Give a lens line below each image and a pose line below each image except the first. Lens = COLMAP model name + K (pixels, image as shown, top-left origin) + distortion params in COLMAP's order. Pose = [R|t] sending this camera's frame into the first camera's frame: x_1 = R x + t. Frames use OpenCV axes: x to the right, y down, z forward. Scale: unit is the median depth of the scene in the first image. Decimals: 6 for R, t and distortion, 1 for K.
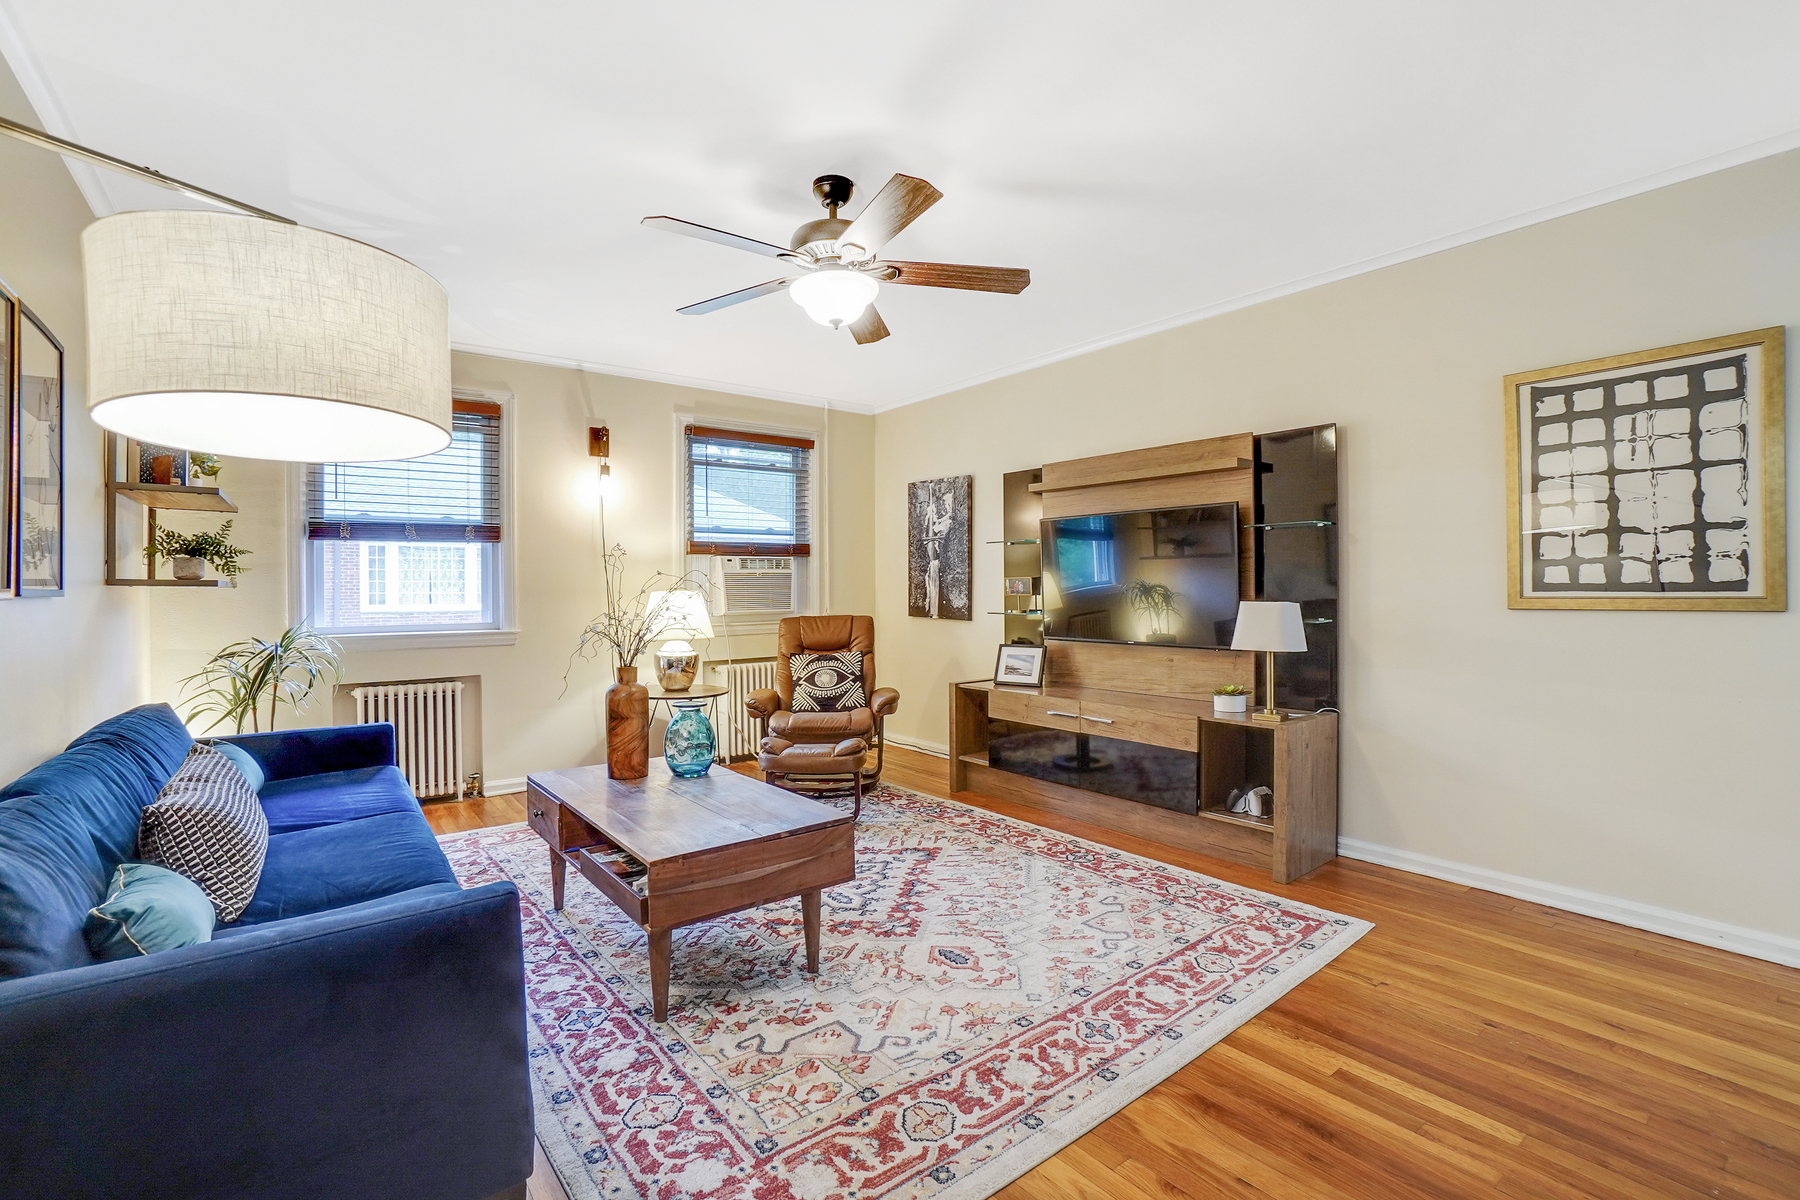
lens RADIAL K [[799.0, 0, 887.0], [0, 799.0, 587.8], [0, 0, 1]] dist [-0.053991, 0.015702]
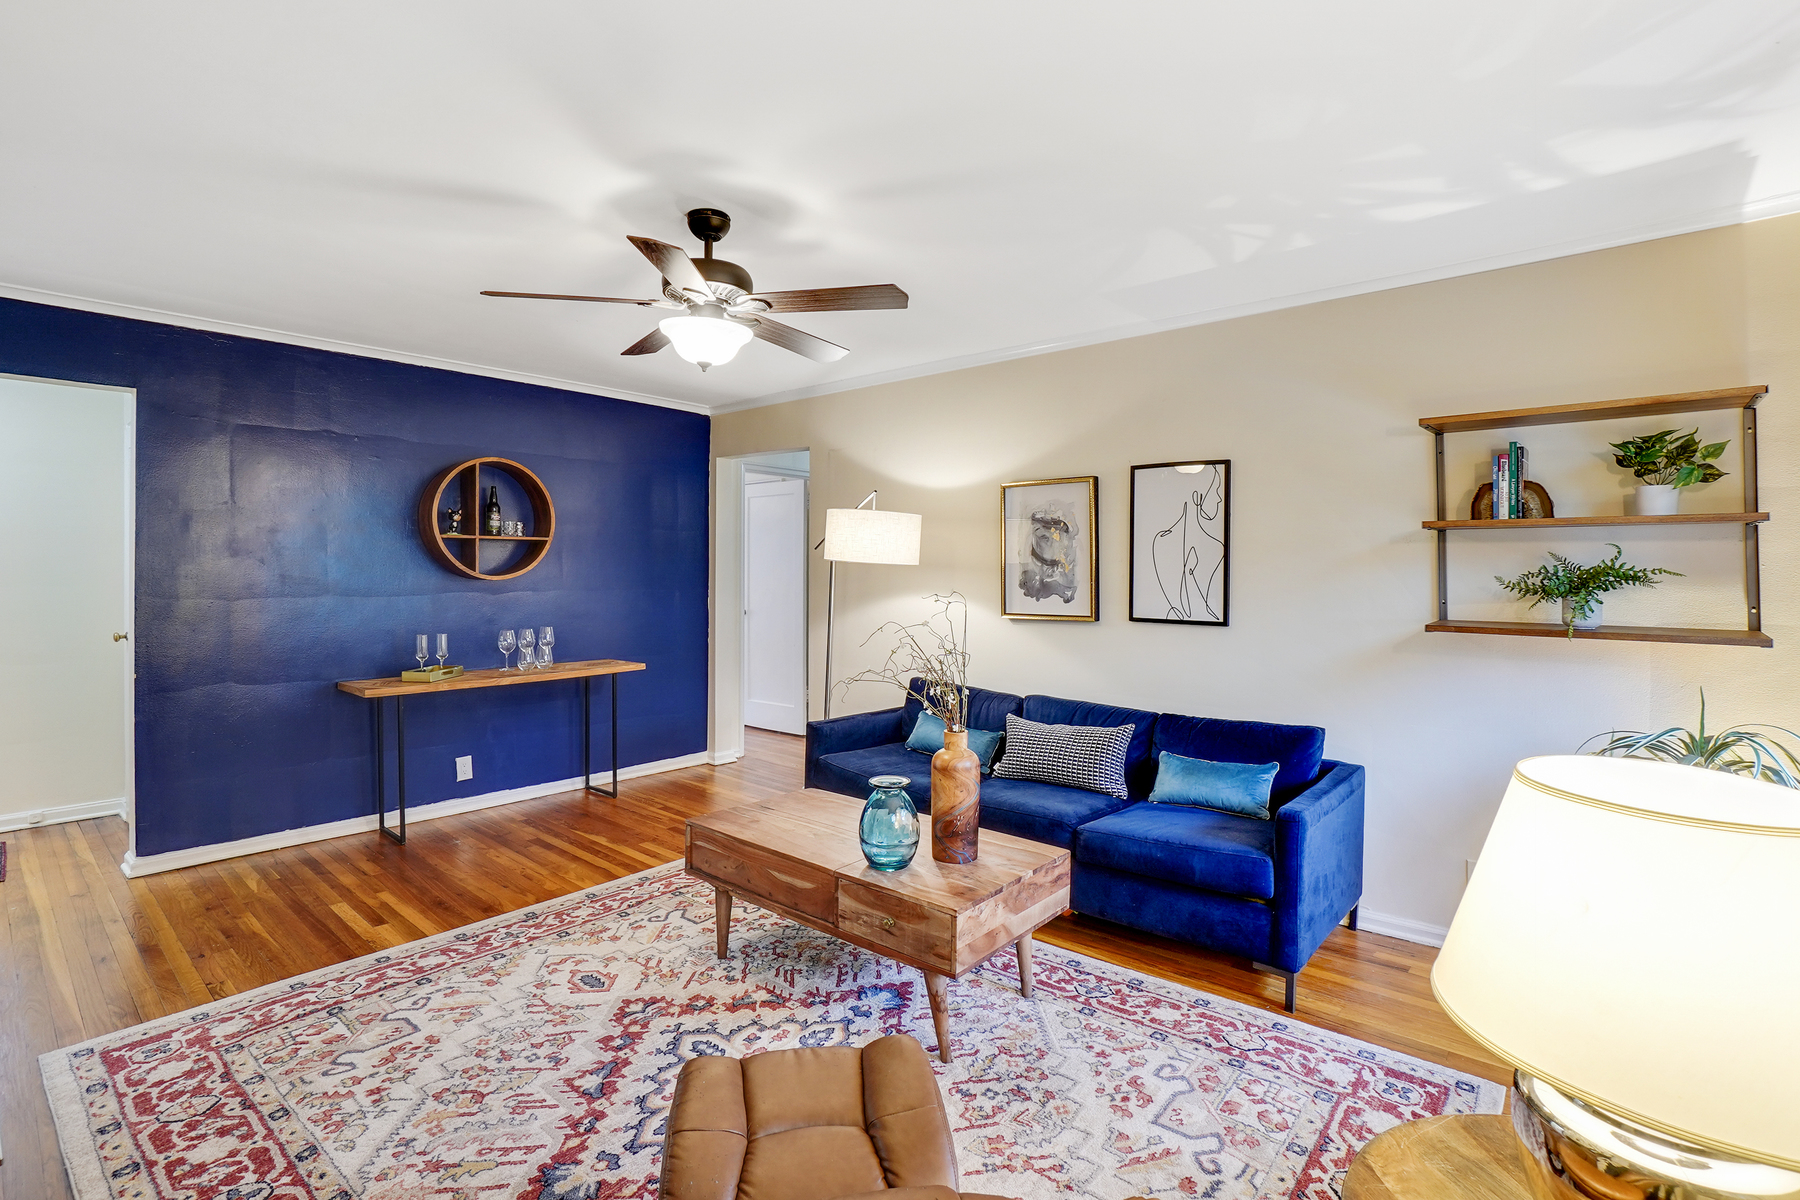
lens RADIAL K [[848.3, 0, 881.2], [0, 848.3, 562.4], [0, 0, 1]] dist [-0.041113, 0.016407]
pose [[-0.980617, -0.001929, -0.195925, -0.069291], [0.000025, 0.999950, -0.009967, -0.077452], [0.195935, -0.009779, -0.980568, 1.993847]]
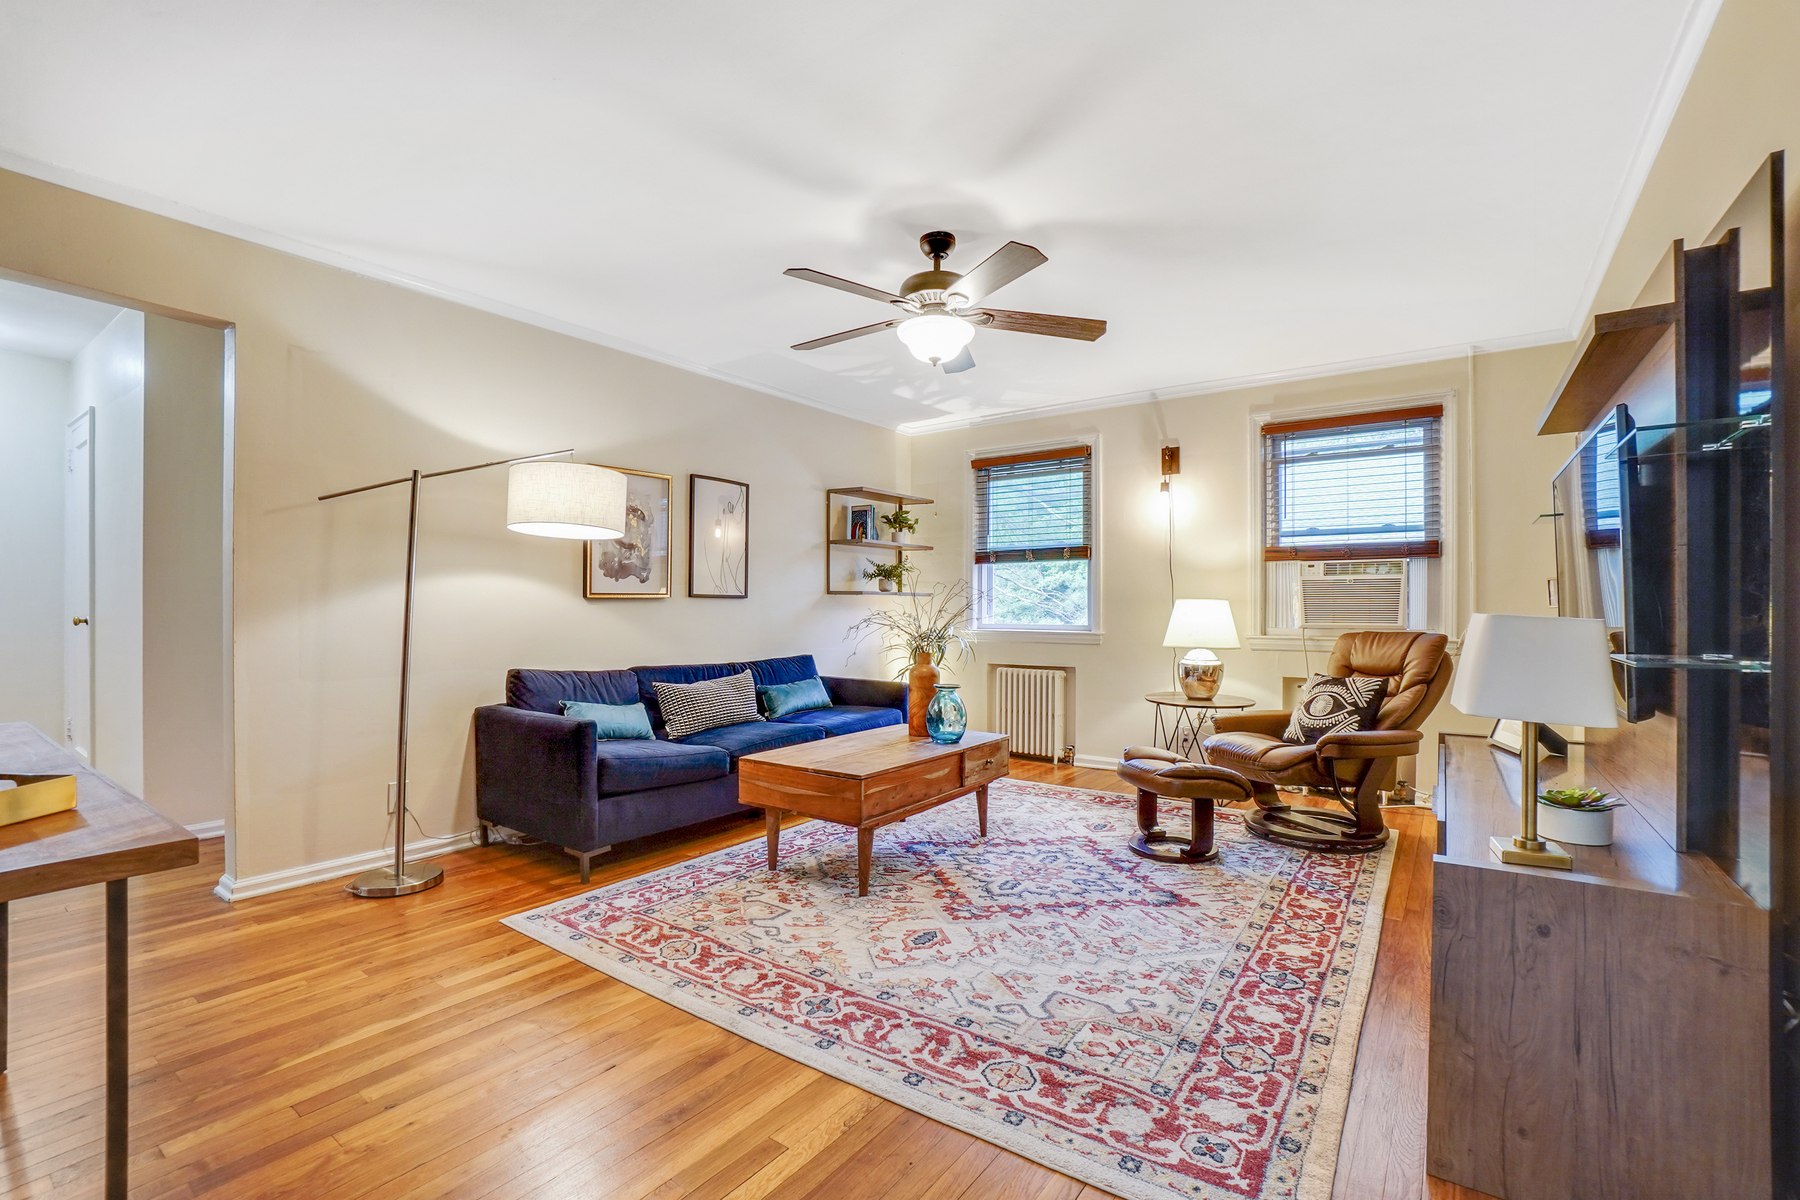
lens RADIAL K [[799.0, 0, 900.7], [0, 799.0, 608.5], [0, 0, 1]] dist [-0.053991, 0.015702]
pose [[0.297190, 0.010431, -0.954762, 0.987851], [-0.005615, 0.999942, 0.009176, 0.014262], [0.954802, 0.002634, 0.297231, 0.594978]]
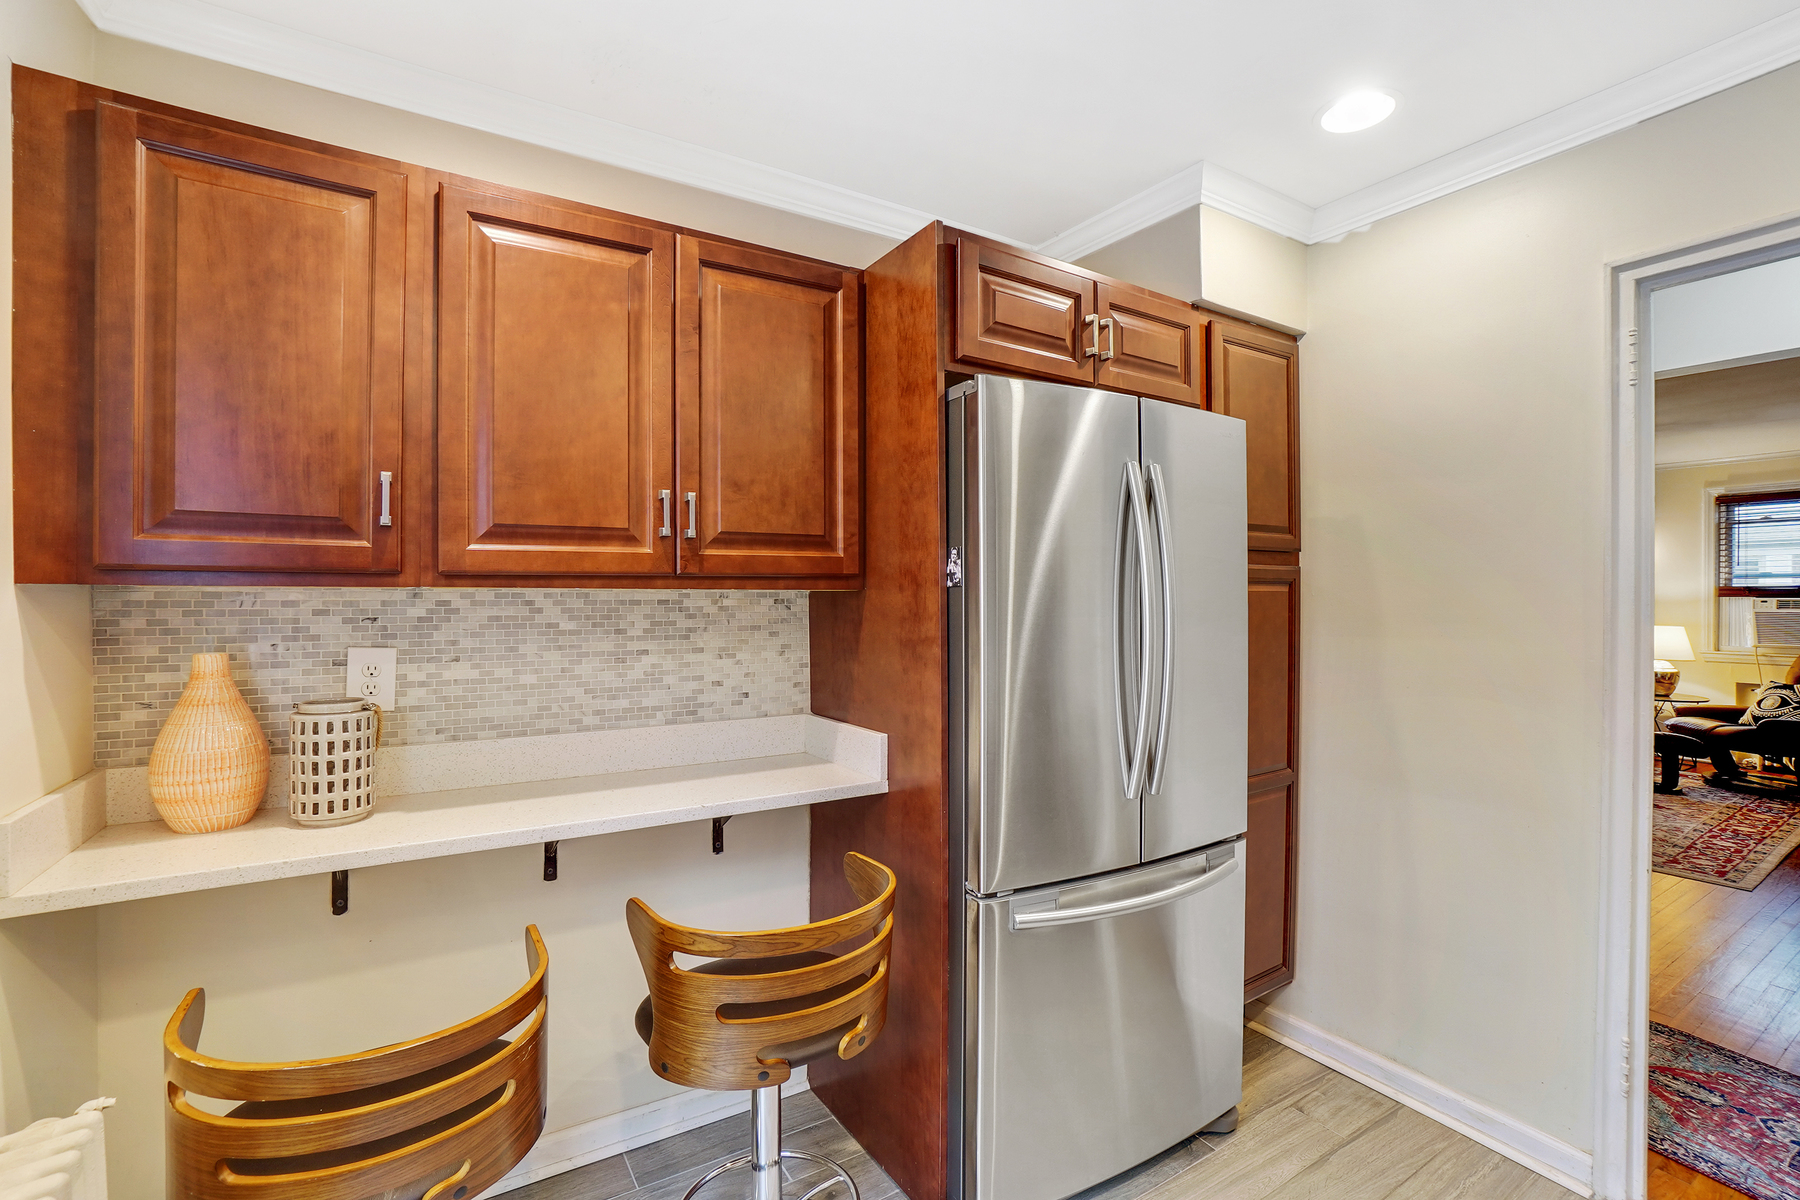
lens RADIAL K [[799.0, 0, 874.4], [0, 799.0, 597.5], [0, 0, 1]] dist [-0.053991, 0.015702]
pose [[-0.096552, 0.013887, -0.995231, 2.122650], [0.001712, 0.999904, 0.013786, -0.115427], [0.995326, -0.000372, -0.096566, -0.448569]]
